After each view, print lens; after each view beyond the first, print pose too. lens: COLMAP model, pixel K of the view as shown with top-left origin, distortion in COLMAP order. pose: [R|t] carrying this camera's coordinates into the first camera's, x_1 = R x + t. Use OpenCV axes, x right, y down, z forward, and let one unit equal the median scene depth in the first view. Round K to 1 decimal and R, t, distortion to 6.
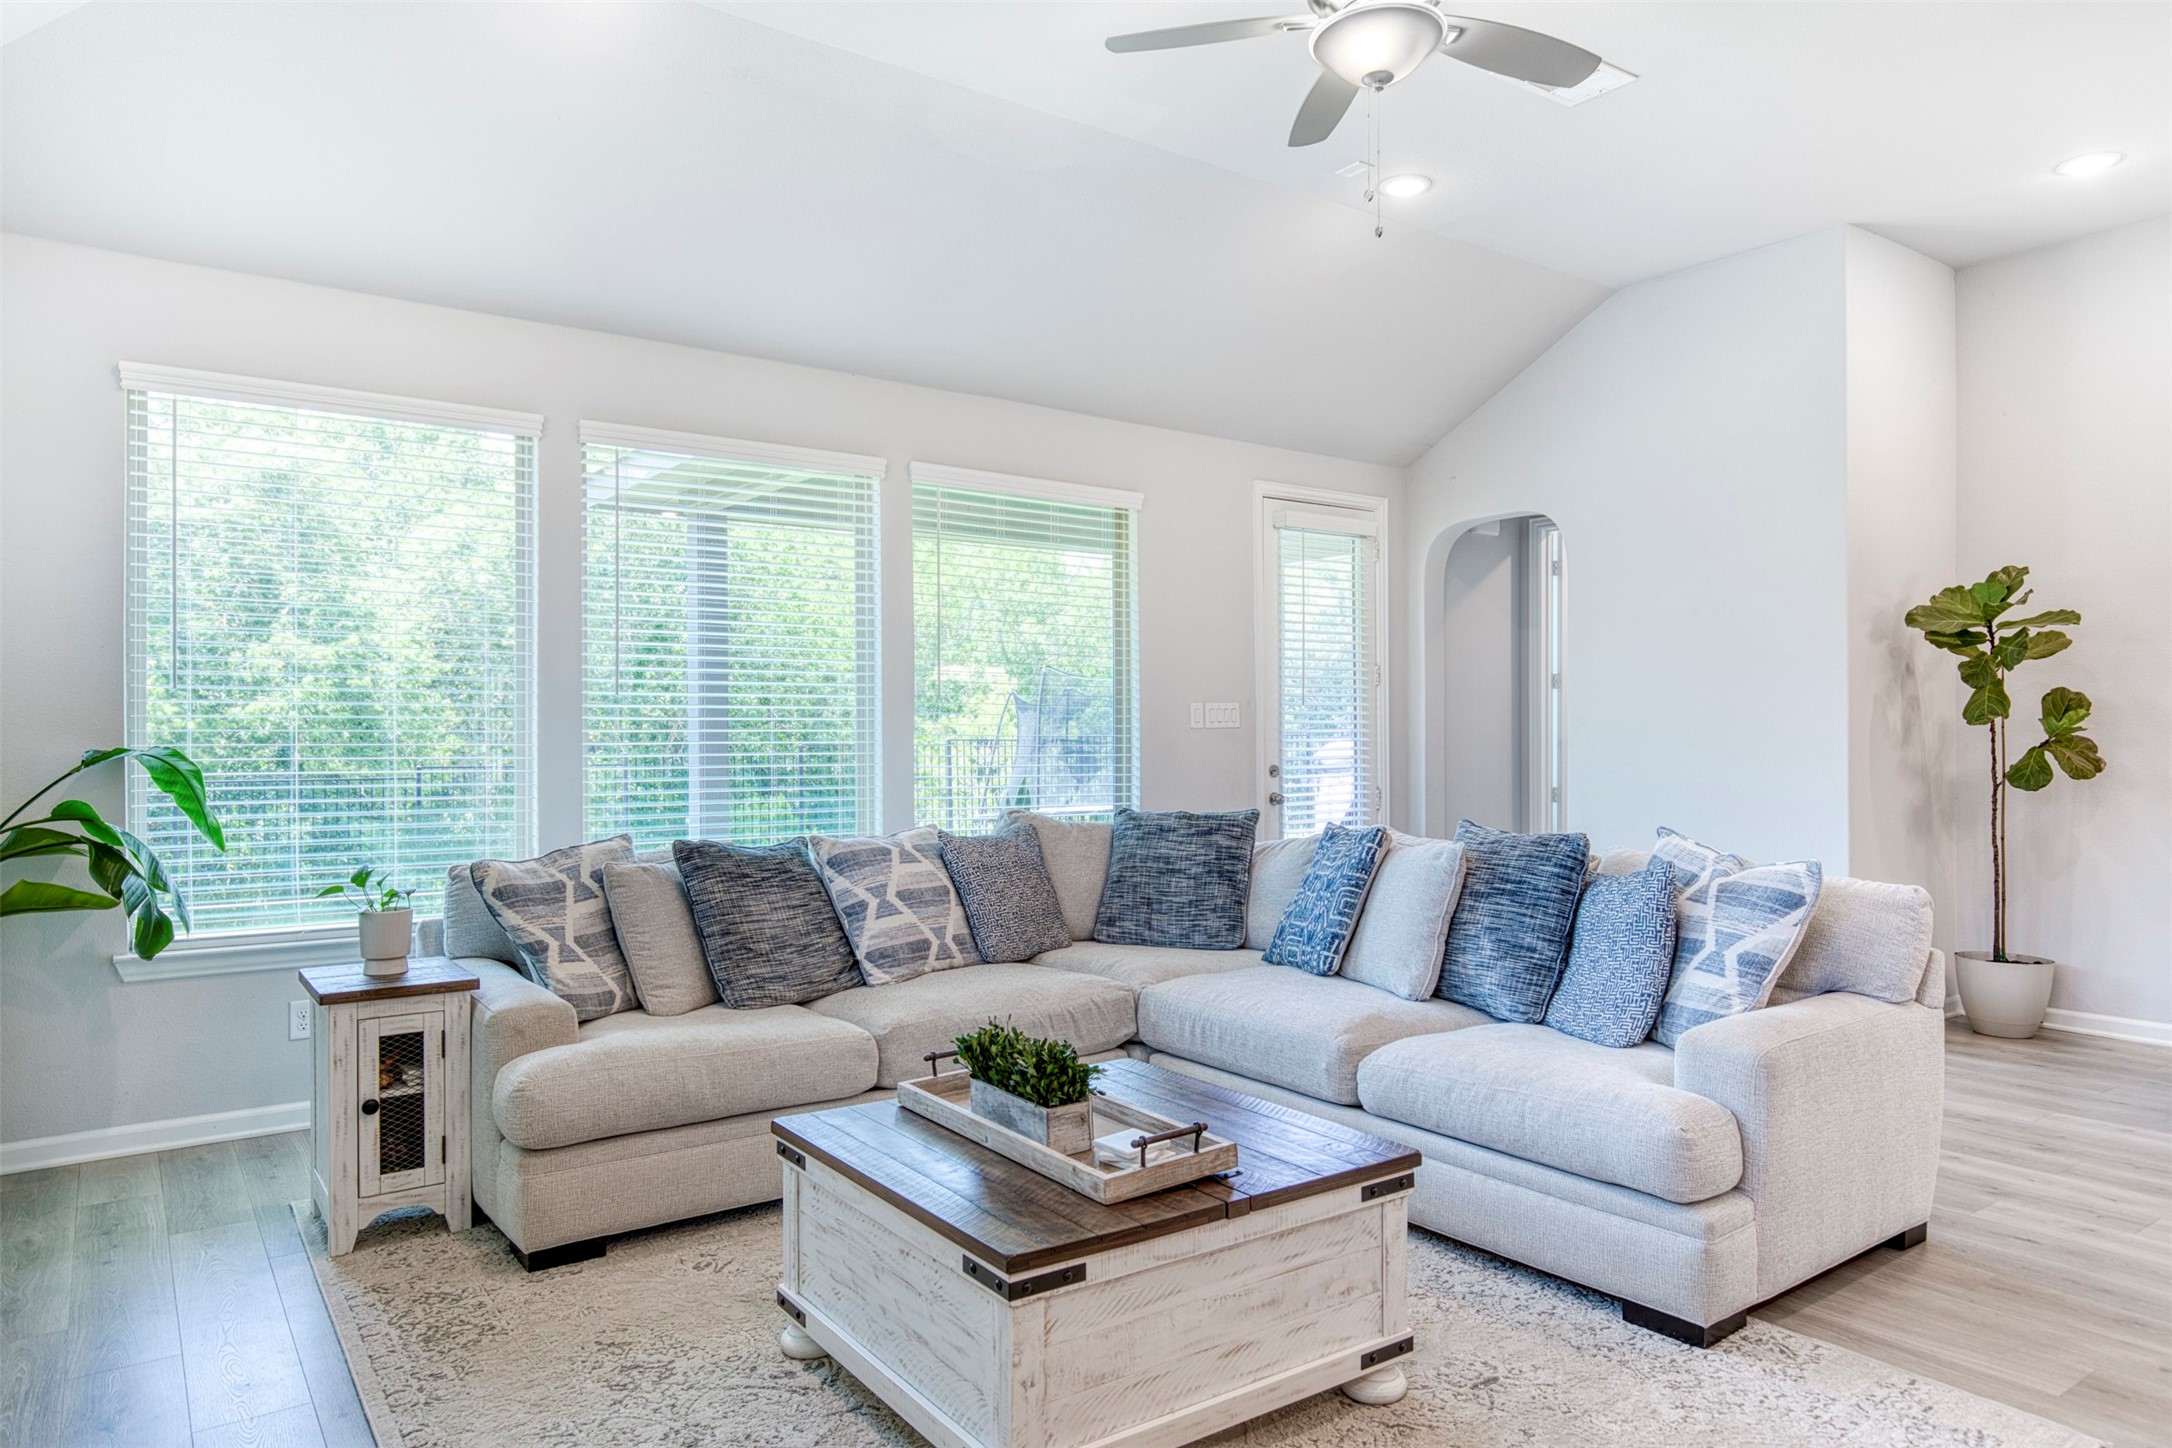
lens RADIAL K [[1361.5, 0, 1080.9], [0, 1361.5, 725.4], [0, 0, 1]] dist [0.001676, -0.002158]
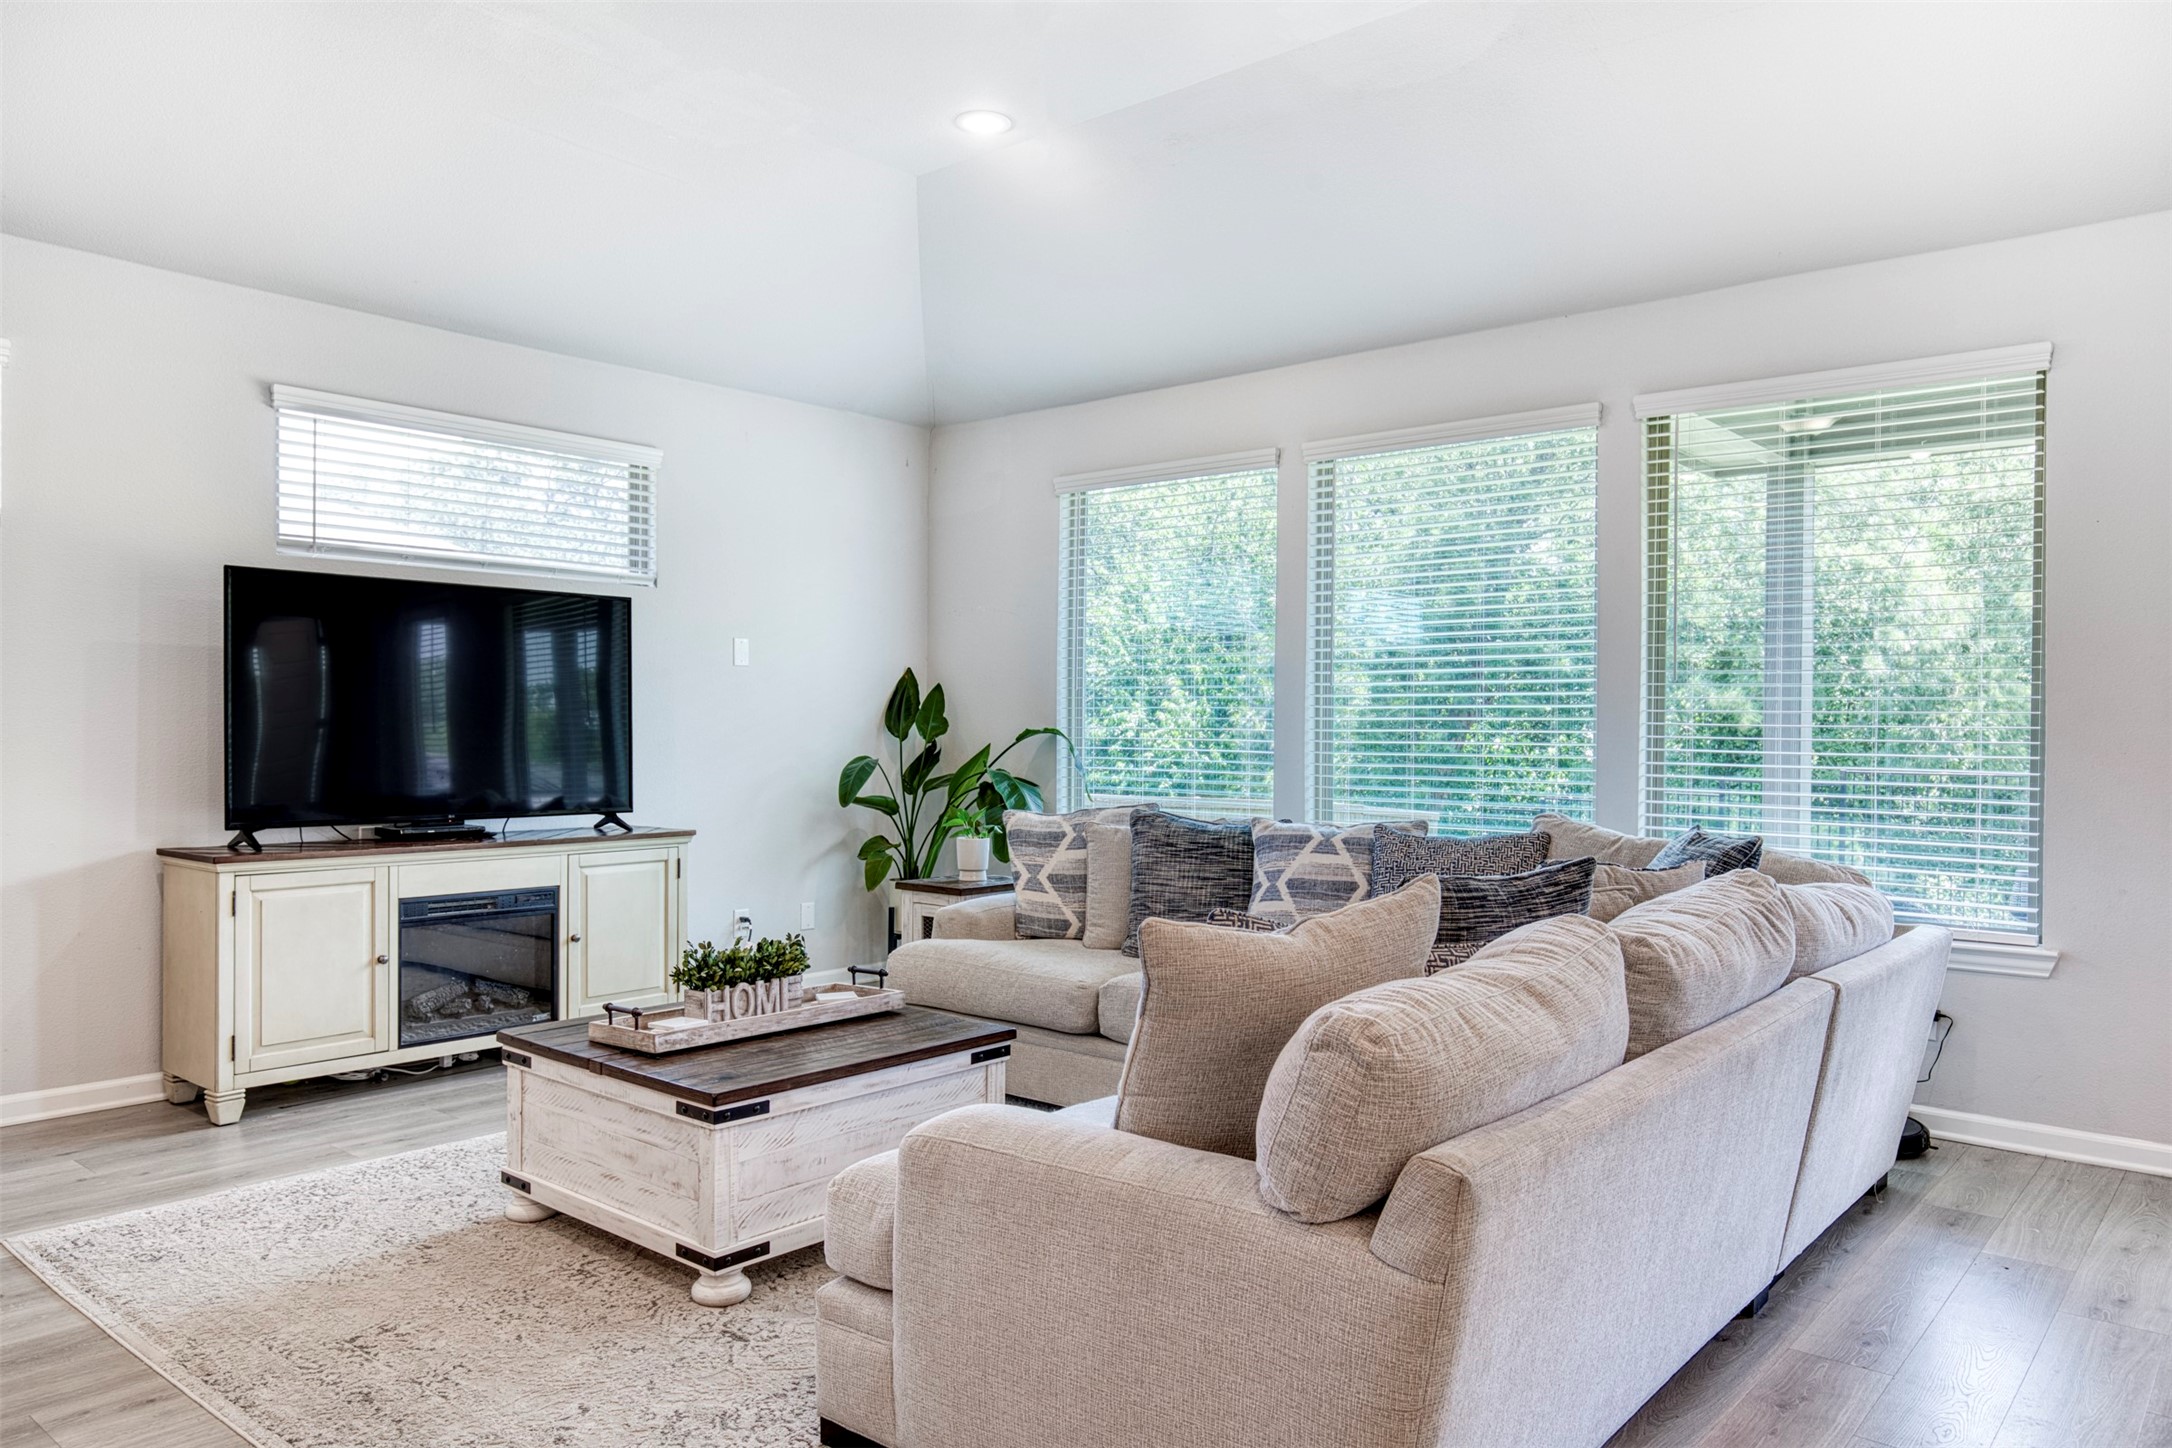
lens RADIAL K [[1460.0, 0, 1070.1], [0, 1460.0, 732.6], [0, 0, 1]] dist [0.019457, -0.006588]
pose [[0.252699, 0.011105, -0.967481, 0.986854], [-0.000009, 0.999934, 0.011475, 0.002316], [0.967545, -0.002891, 0.252682, 0.654234]]
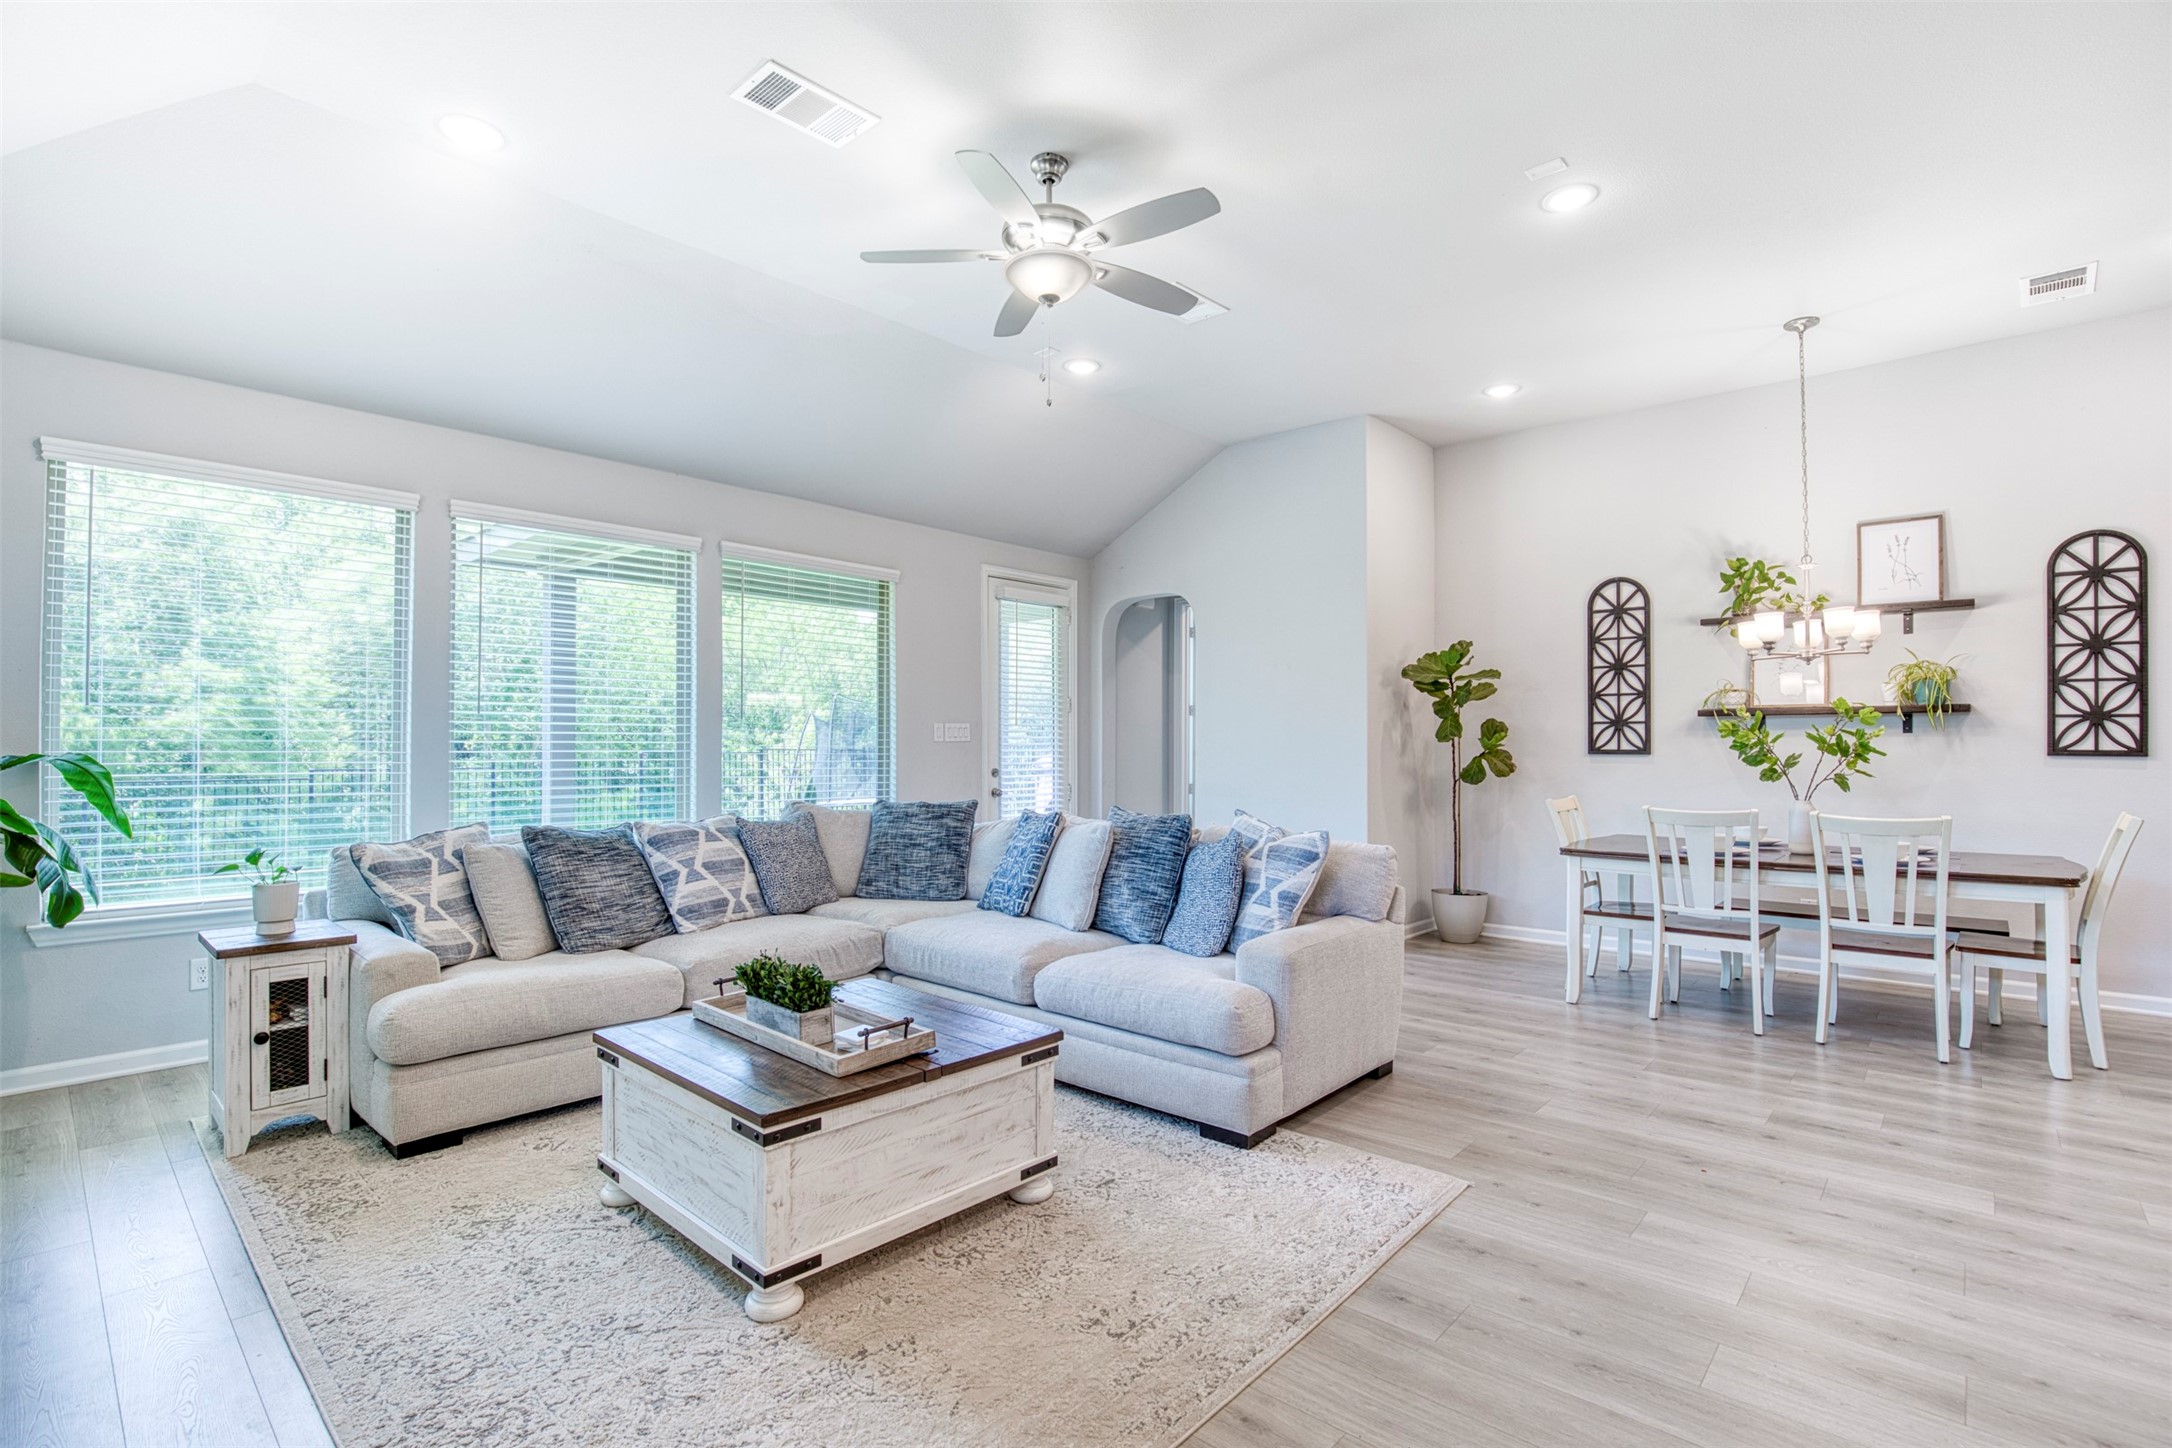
lens RADIAL K [[1006.3, 0, 1080.5], [0, 1006.3, 730.8], [0, 0, 1]] dist [-0.033634, 0.006735]
pose [[0.978648, 0.007070, 0.205424, 0.028629], [-0.005290, 0.999944, -0.009213, -0.000829], [-0.205477, 0.007930, 0.978630, -0.045394]]
